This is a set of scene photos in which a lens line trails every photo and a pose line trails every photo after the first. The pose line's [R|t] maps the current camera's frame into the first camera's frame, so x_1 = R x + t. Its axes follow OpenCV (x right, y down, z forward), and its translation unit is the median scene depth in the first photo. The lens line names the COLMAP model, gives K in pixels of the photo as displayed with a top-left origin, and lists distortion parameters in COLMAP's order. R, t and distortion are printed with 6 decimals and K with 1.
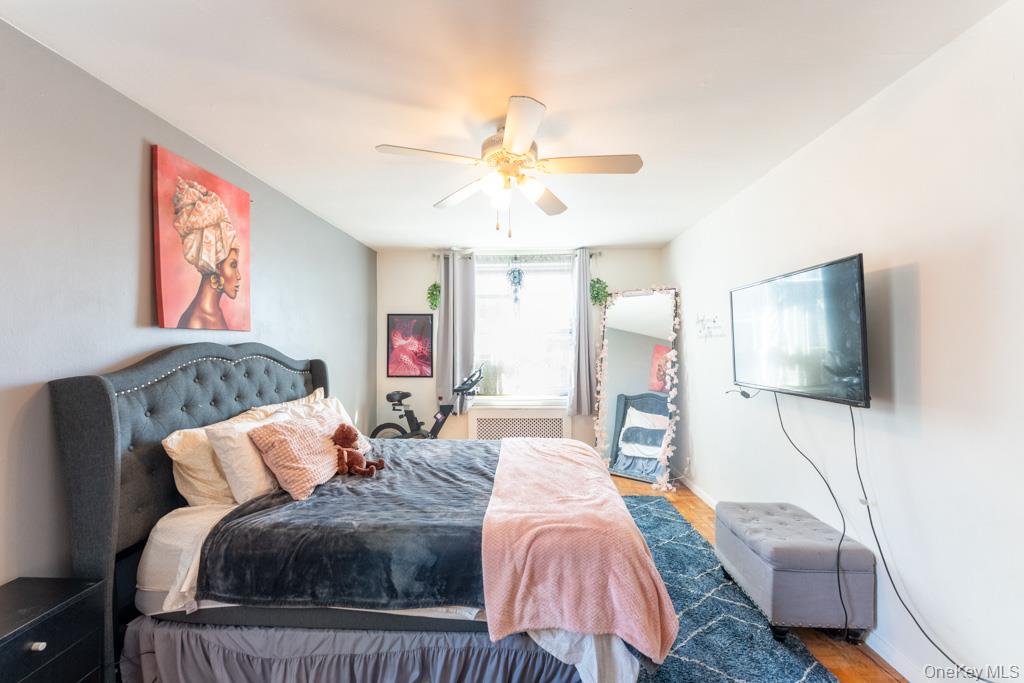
lens RADIAL K [[424.5, 0, 513.4], [0, 424.5, 344.5], [0, 0, 1]] dist [-0.000933, -0.000019]
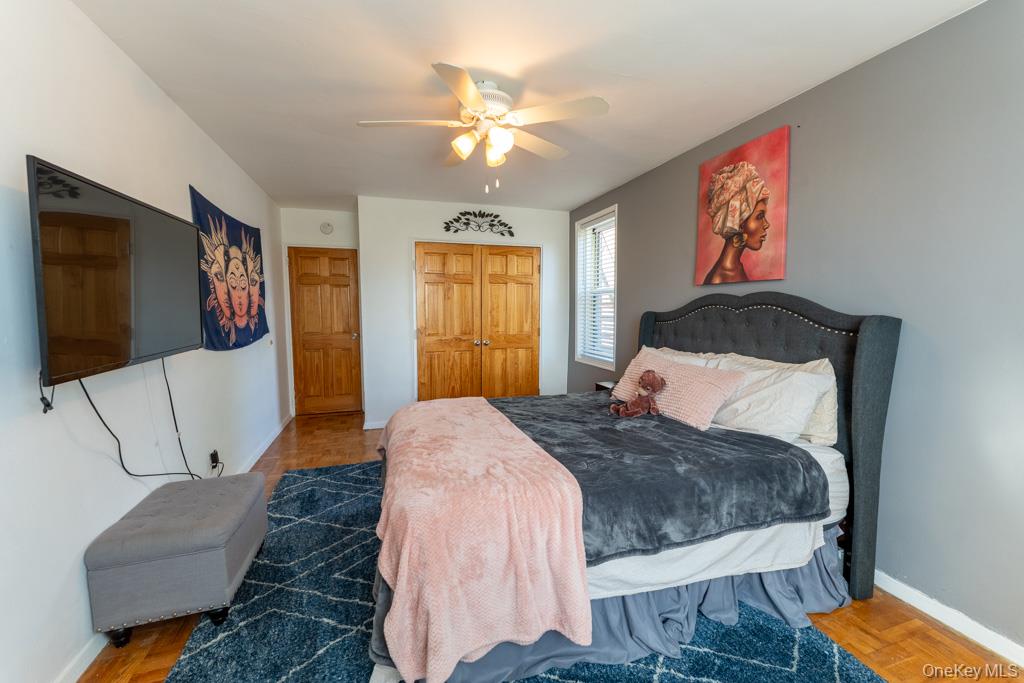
lens RADIAL K [[424.5, 0, 513.4], [0, 424.5, 344.5], [0, 0, 1]] dist [-0.000933, -0.000019]
pose [[-0.944211, 0.033841, -0.327598, 0.271530], [0.003964, 0.995803, 0.091440, 0.027211], [0.329317, 0.085040, -0.940382, 1.937348]]
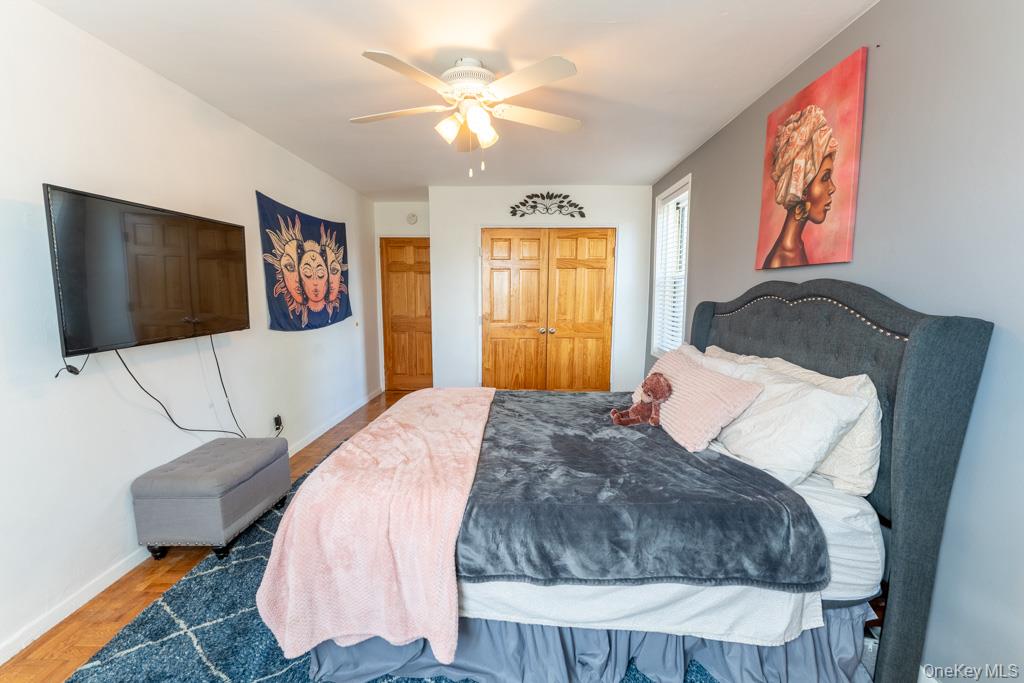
lens RADIAL K [[430.9, 0, 506.7], [0, 430.9, 344.2], [0, 0, 1]] dist [-0.003283, -0.000469]
pose [[-0.999977, 0.000335, 0.006797, -0.094731], [0.001192, 0.991966, 0.126503, 0.013482], [-0.006700, 0.126508, -0.991943, 1.955693]]
